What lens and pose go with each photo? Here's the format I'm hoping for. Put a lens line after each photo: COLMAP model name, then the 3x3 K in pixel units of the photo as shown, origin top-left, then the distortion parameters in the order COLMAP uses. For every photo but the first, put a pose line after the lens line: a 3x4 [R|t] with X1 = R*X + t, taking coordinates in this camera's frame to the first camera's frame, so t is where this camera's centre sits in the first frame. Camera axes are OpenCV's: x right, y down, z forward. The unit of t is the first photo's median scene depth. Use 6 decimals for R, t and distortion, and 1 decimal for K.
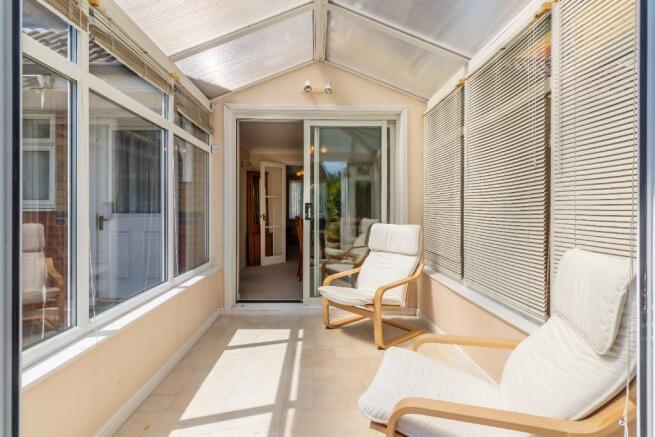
lens RADIAL K [[335.5, 0, 327.5], [0, 335.5, 218.5], [0, 0, 1]] dist [-0.000131, -0.000058]
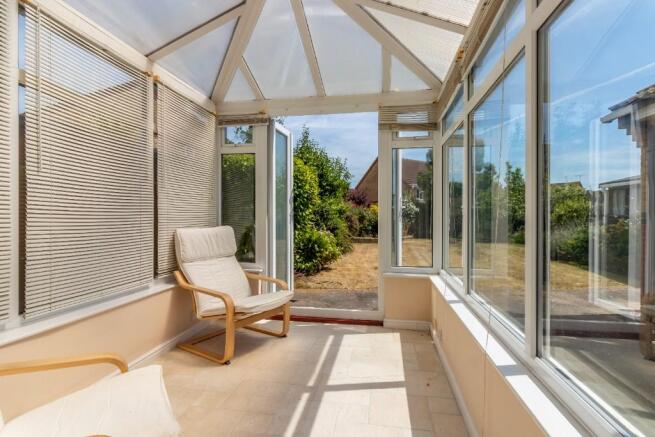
lens RADIAL K [[335.5, 0, 327.5], [0, 335.5, 218.5], [0, 0, 1]] dist [-0.000131, -0.000058]
pose [[-0.979779, -0.001587, 0.200078, -0.377276], [-0.000635, 0.999988, 0.004824, 0.006231], [-0.200084, 0.004599, -0.979768, 2.029528]]
